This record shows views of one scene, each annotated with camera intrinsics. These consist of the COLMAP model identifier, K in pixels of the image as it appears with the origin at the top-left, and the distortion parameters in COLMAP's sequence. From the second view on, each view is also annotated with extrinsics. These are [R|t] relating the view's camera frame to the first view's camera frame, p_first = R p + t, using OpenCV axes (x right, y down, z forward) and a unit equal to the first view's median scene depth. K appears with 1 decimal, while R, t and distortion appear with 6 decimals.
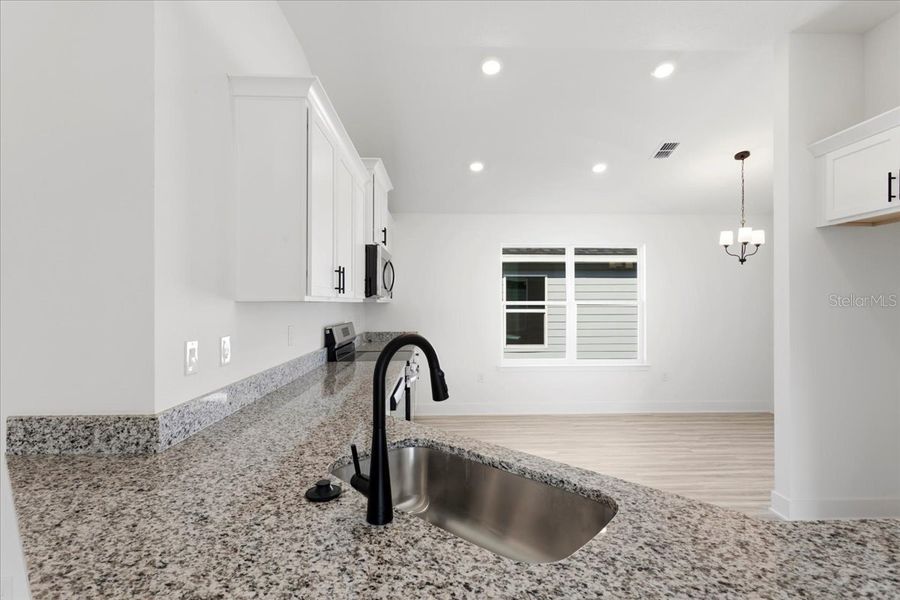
lens RADIAL K [[438.8, 0, 455.3], [0, 438.8, 296.4], [0, 0, 1]] dist [0.002603, 0.000623]
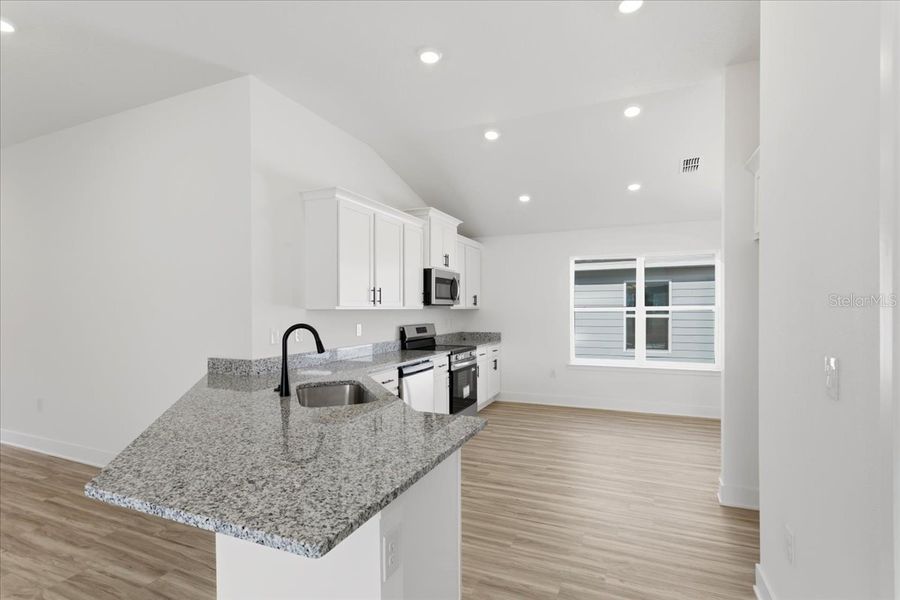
lens RADIAL K [[438.8, 0, 455.3], [0, 438.8, 296.4], [0, 0, 1]] dist [0.002603, 0.000623]
pose [[0.899398, -0.017872, -0.436766, 0.425831], [0.012400, 0.999805, -0.015378, -0.003927], [0.436955, 0.008415, 0.899444, -0.198455]]
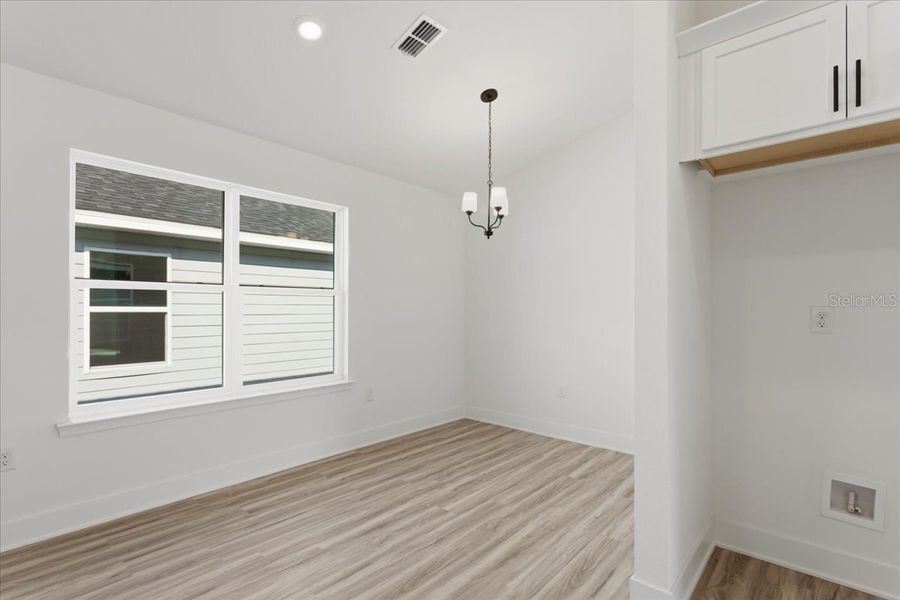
lens RADIAL K [[426.7, 0, 450.9], [0, 426.7, 307.8], [0, 0, 1]] dist [0.002498, 0.000709]
pose [[0.690559, 0.007361, 0.723239, 0.075671], [-0.015219, 0.999875, 0.004354, 0.044429], [-0.723116, -0.014013, 0.690584, 0.534671]]
